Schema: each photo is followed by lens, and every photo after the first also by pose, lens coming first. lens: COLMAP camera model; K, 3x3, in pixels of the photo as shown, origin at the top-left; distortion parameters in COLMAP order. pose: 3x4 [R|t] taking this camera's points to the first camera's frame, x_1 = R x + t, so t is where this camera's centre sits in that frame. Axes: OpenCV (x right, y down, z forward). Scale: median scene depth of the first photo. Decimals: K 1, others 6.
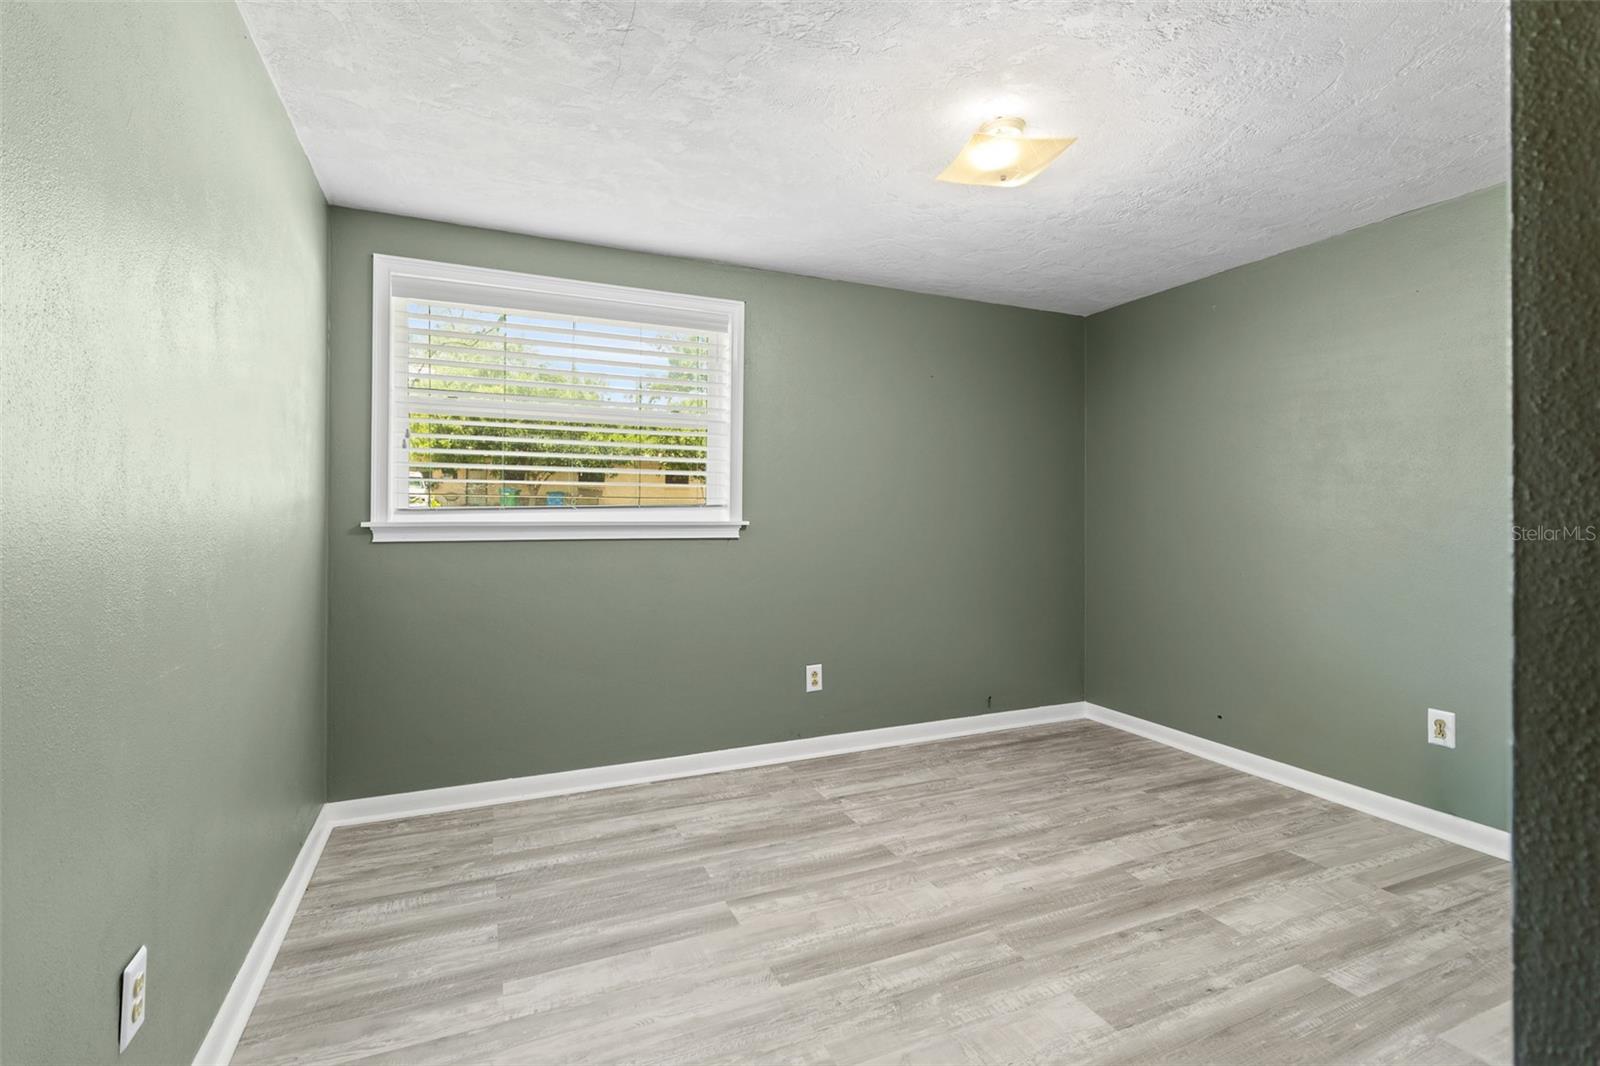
lens RADIAL K [[755.5, 0, 812.0], [0, 755.5, 512.0], [0, 0, 1]] dist [0.001885, -0.001555]
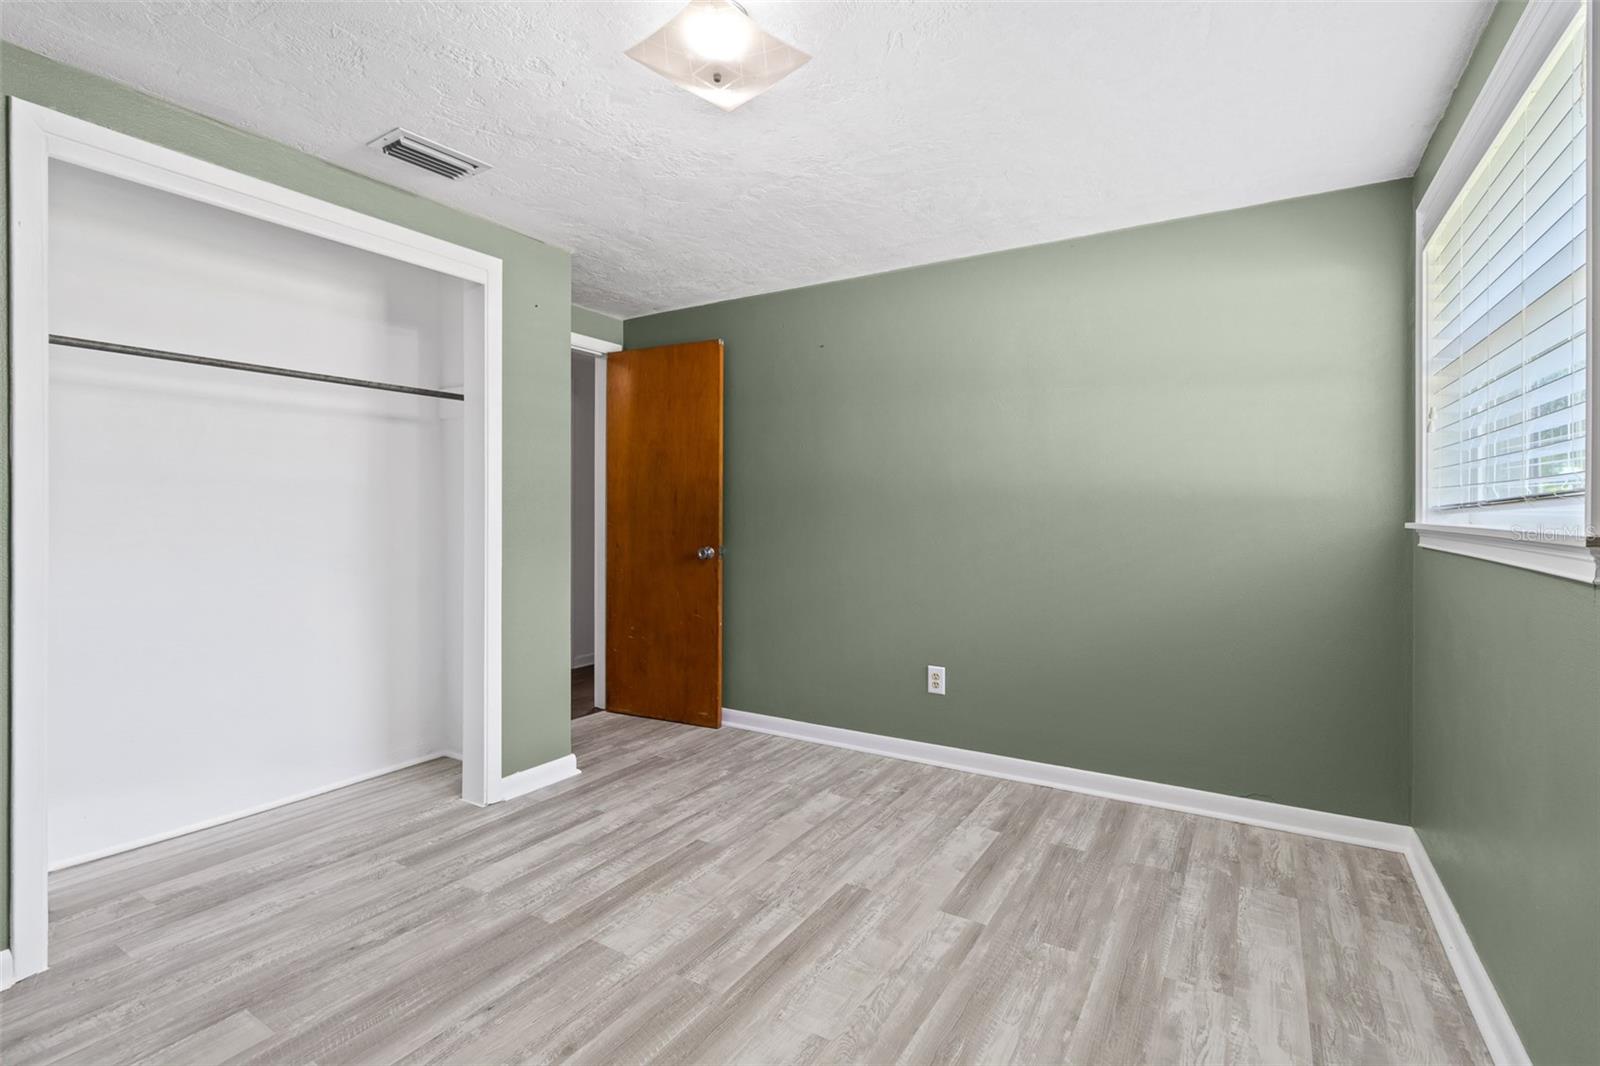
lens RADIAL K [[755.5, 0, 812.0], [0, 755.5, 512.0], [0, 0, 1]] dist [0.001885, -0.001555]
pose [[-0.828164, -0.001898, -0.560483, 0.611485], [-0.001173, 0.999998, -0.001653, 0.001683], [0.560484, -0.000712, -0.828165, 1.706857]]
